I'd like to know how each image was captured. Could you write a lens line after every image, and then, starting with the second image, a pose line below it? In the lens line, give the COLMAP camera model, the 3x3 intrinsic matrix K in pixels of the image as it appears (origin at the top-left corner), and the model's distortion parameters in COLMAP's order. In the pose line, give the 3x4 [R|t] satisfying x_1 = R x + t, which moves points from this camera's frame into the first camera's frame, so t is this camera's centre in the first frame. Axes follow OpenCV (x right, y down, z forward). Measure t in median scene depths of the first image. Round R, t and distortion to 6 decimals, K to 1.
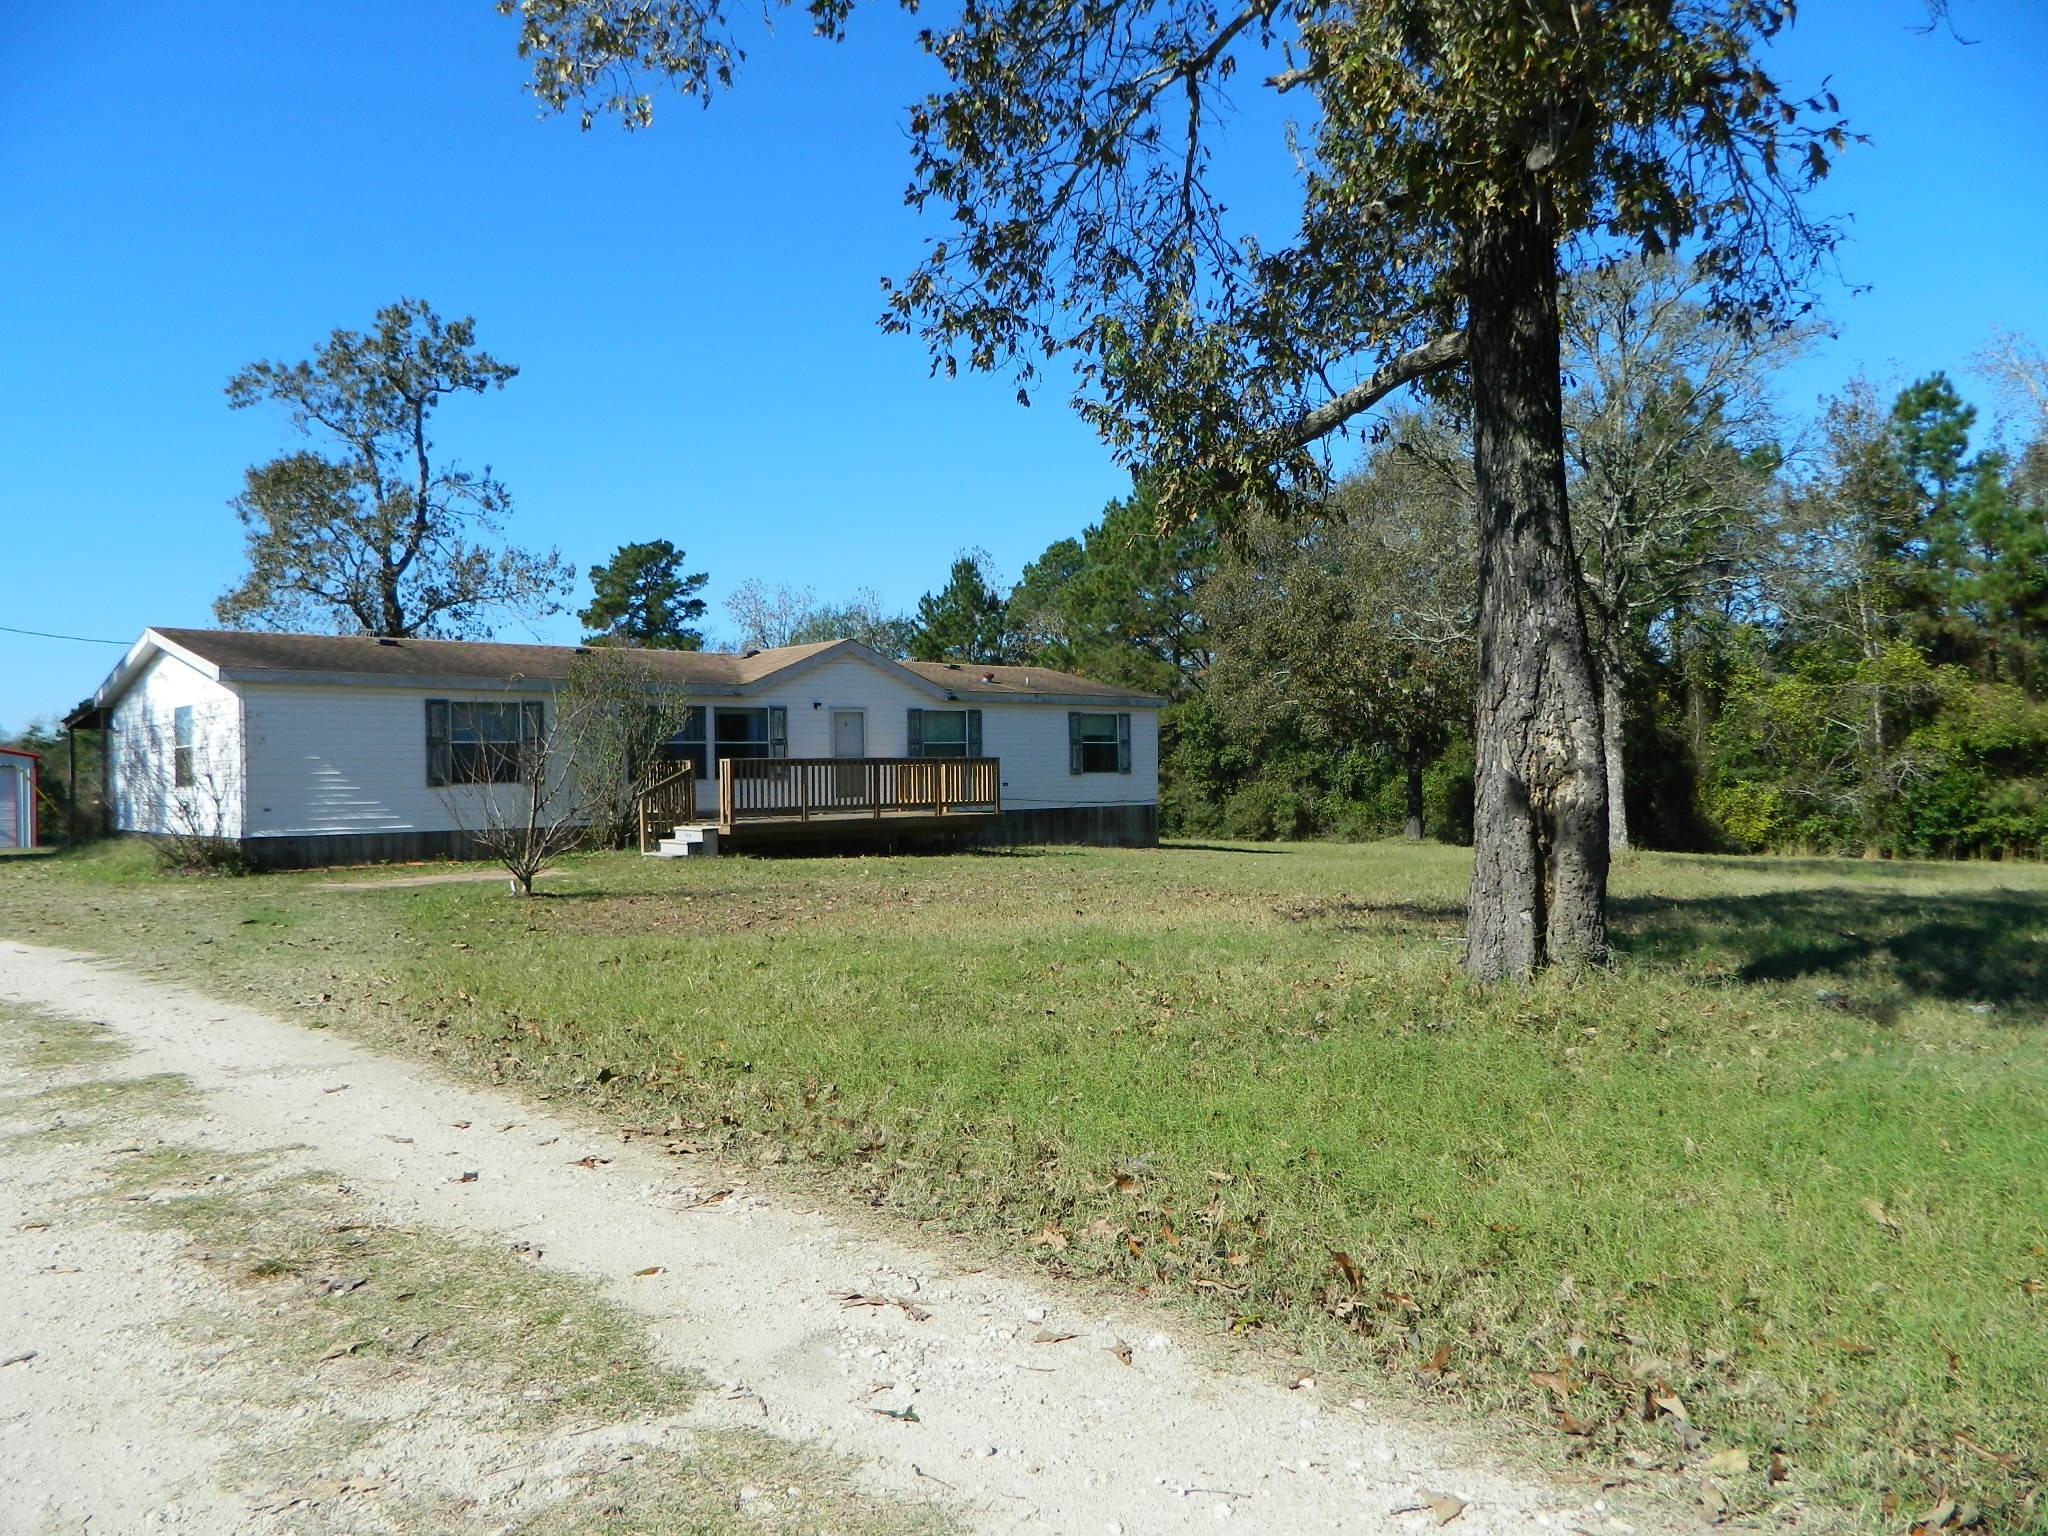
lens RADIAL K [[1501.1, 0, 1025.9], [0, 1501.1, 758.7], [0, 0, 1]] dist [-0.001106, -0.005533]
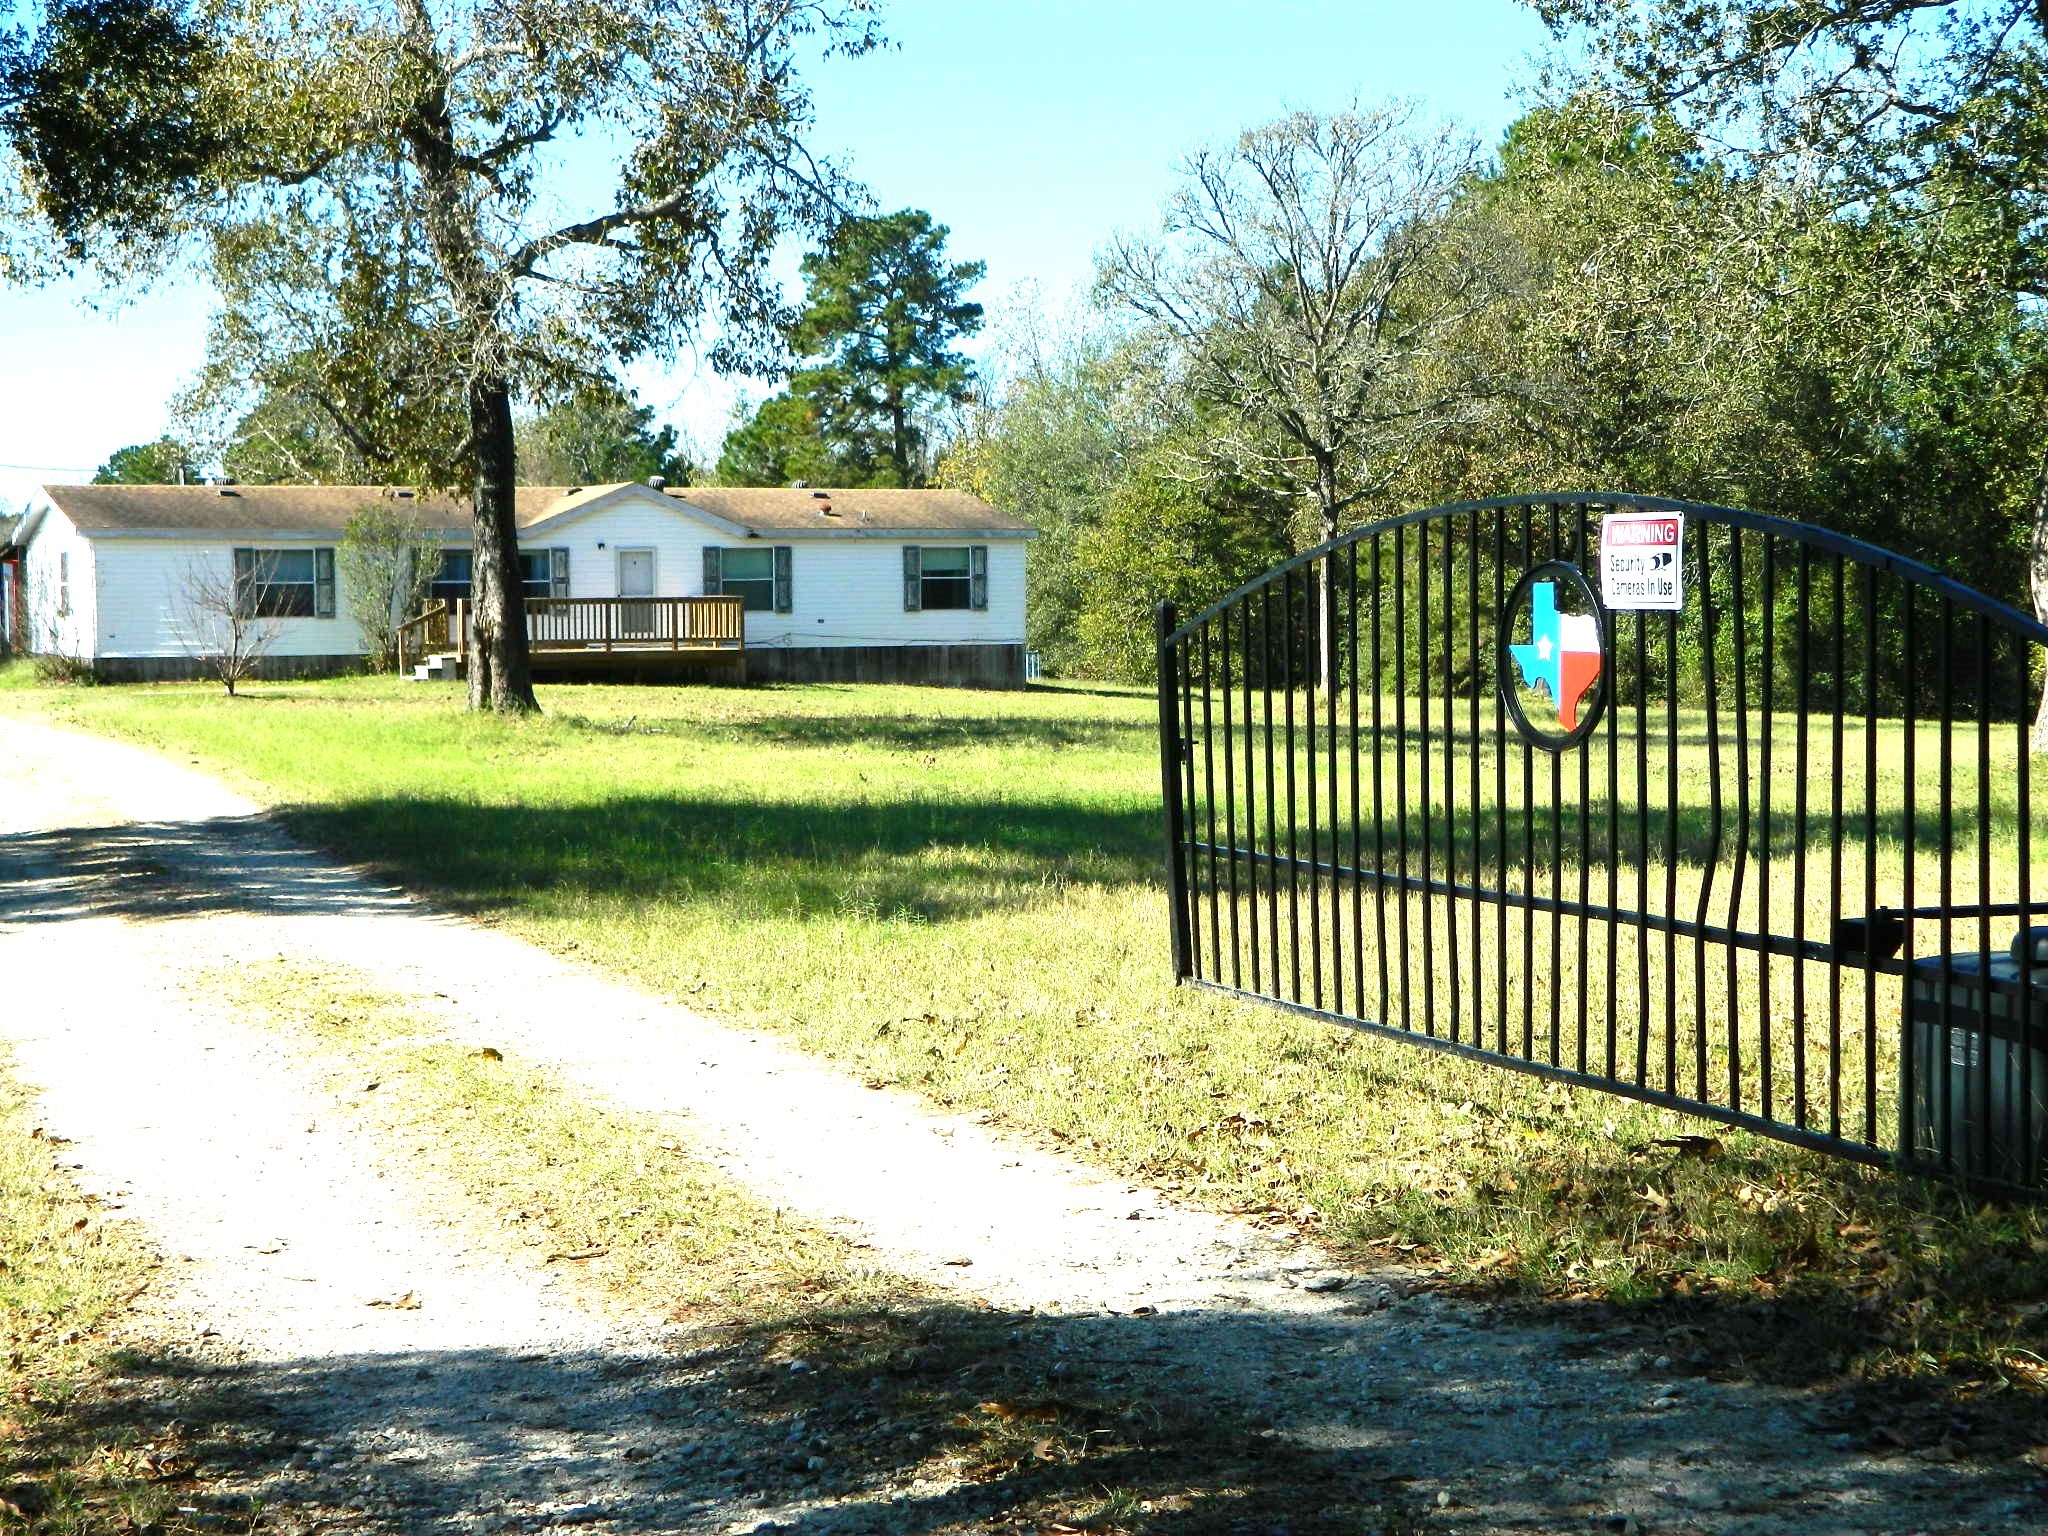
lens RADIAL K [[3318.5, 0, 1024.0], [0, 3318.5, 768.0], [0, 0, 1]] dist [0.001427, -0.077239]
pose [[0.953128, 0.024392, -0.301581, 0.816581], [-0.004167, 0.997709, 0.067527, -0.036523], [0.302538, -0.063106, 0.951046, -1.098343]]
